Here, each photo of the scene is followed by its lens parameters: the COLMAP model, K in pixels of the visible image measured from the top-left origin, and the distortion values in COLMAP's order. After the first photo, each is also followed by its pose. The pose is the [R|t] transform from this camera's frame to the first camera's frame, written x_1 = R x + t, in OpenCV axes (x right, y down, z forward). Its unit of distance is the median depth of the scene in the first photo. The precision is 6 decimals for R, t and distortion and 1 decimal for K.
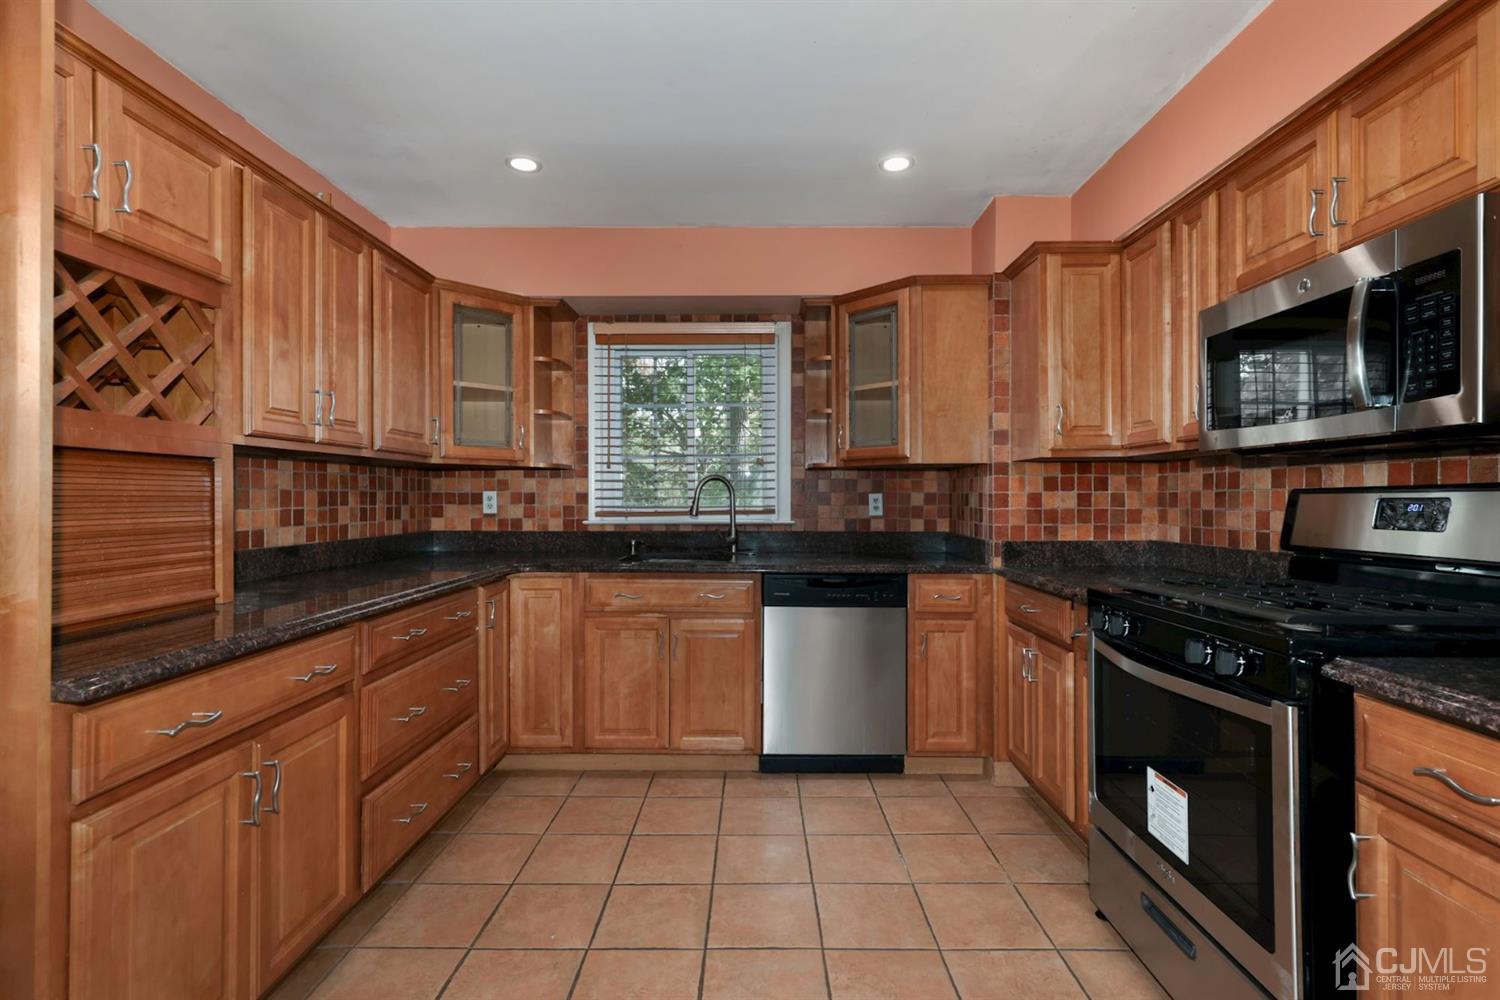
lens RADIAL K [[680.6, 0, 755.3], [0, 680.6, 497.3], [0, 0, 1]] dist [0.001508, -0.000274]
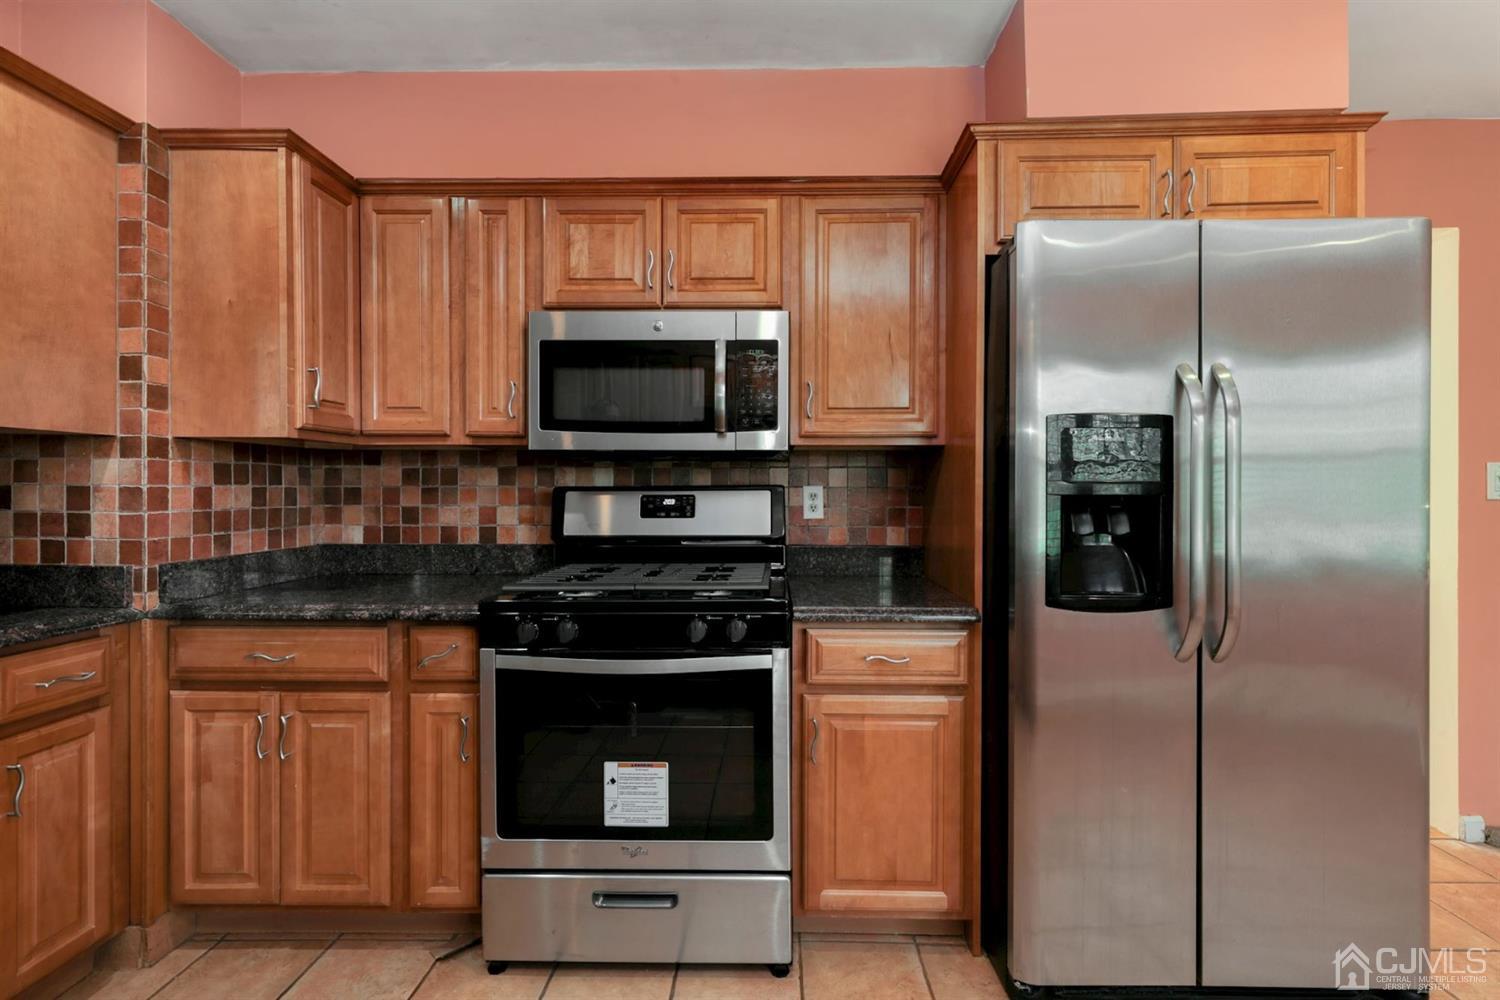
lens RADIAL K [[680.6, 0, 755.3], [0, 680.6, 497.3], [0, 0, 1]] dist [0.001508, -0.000274]
pose [[0.010782, -0.008411, 0.999906, -0.251477], [-0.003554, 0.999958, 0.008450, -0.003824], [-0.999936, -0.003644, 0.010752, 0.452465]]
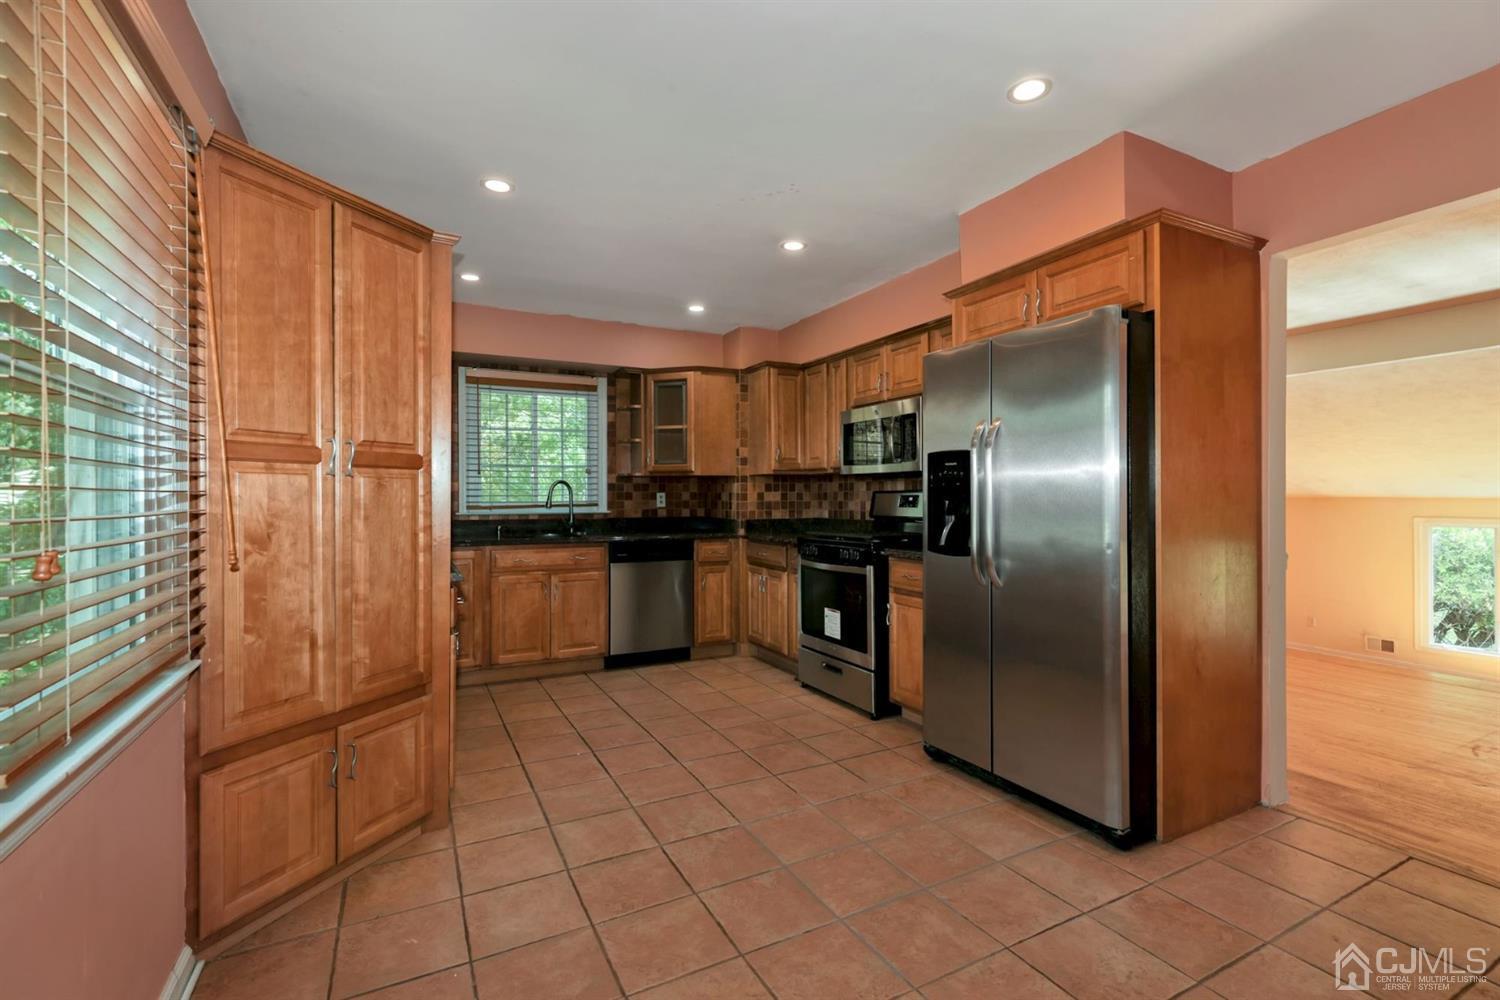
lens RADIAL K [[680.6, 0, 755.3], [0, 680.6, 497.3], [0, 0, 1]] dist [0.001508, -0.000274]
pose [[0.884105, -0.003428, 0.467277, -0.446477], [0.001711, 0.999990, 0.004098, -0.001336], [-0.467286, -0.002823, 0.884102, -0.591687]]
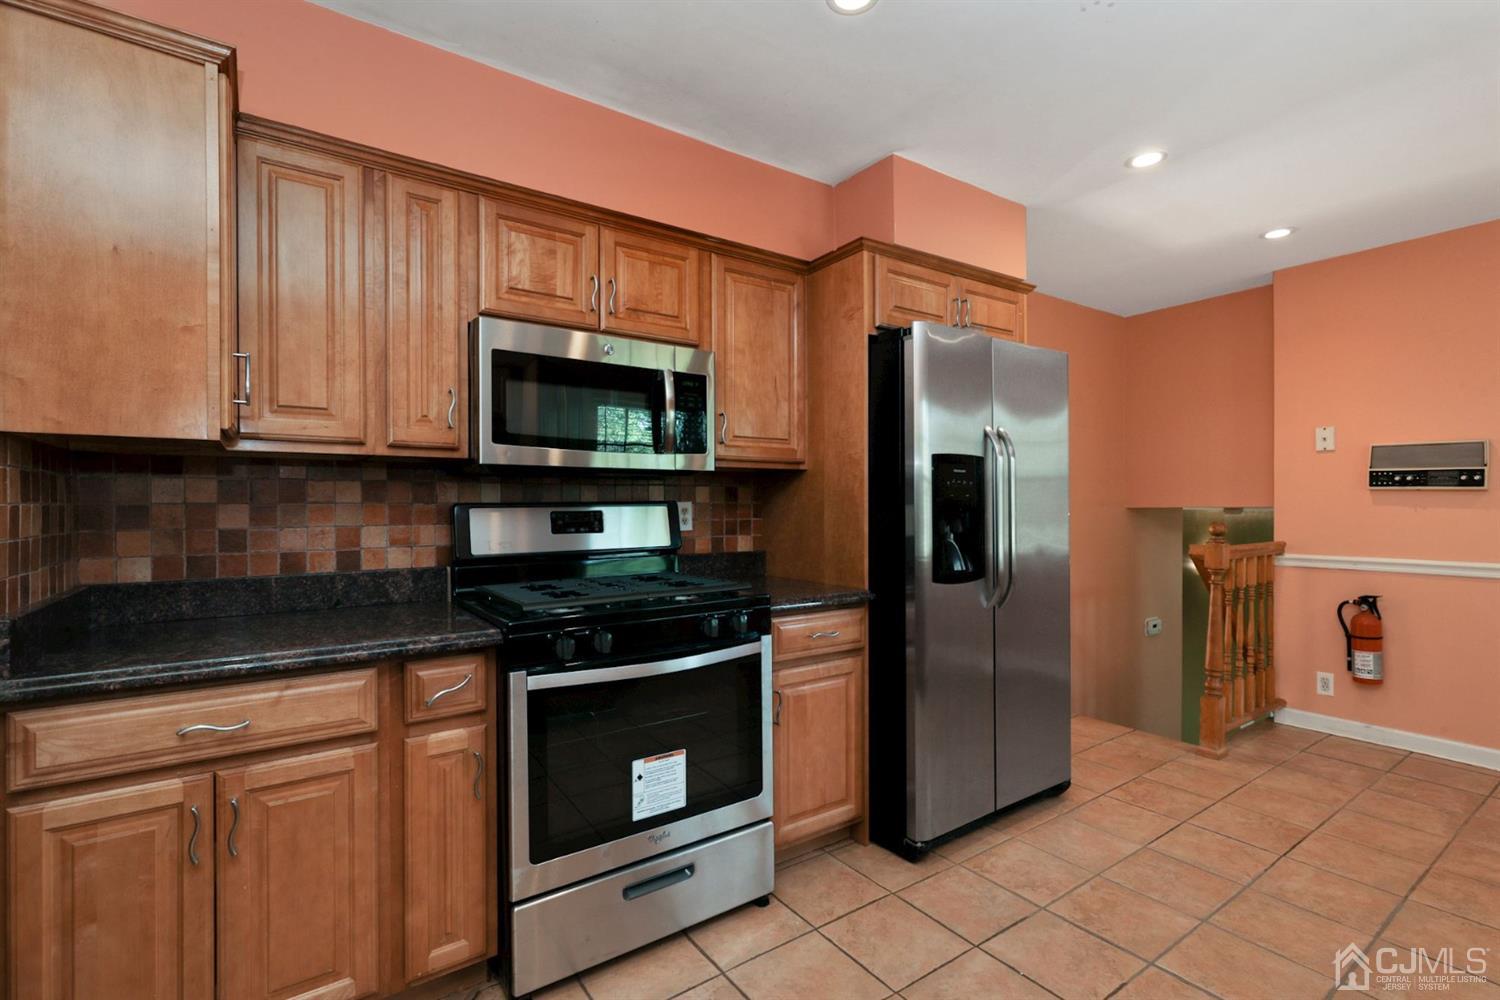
lens RADIAL K [[696.1, 0, 749.9], [0, 696.1, 507.0], [0, 0, 1]] dist [0.000276, -0.000179]
pose [[-0.584739, 0.001413, 0.811220, -0.249980], [0.003626, 0.999993, 0.000872, -0.004102], [-0.811213, 0.003452, -0.584740, 0.879155]]
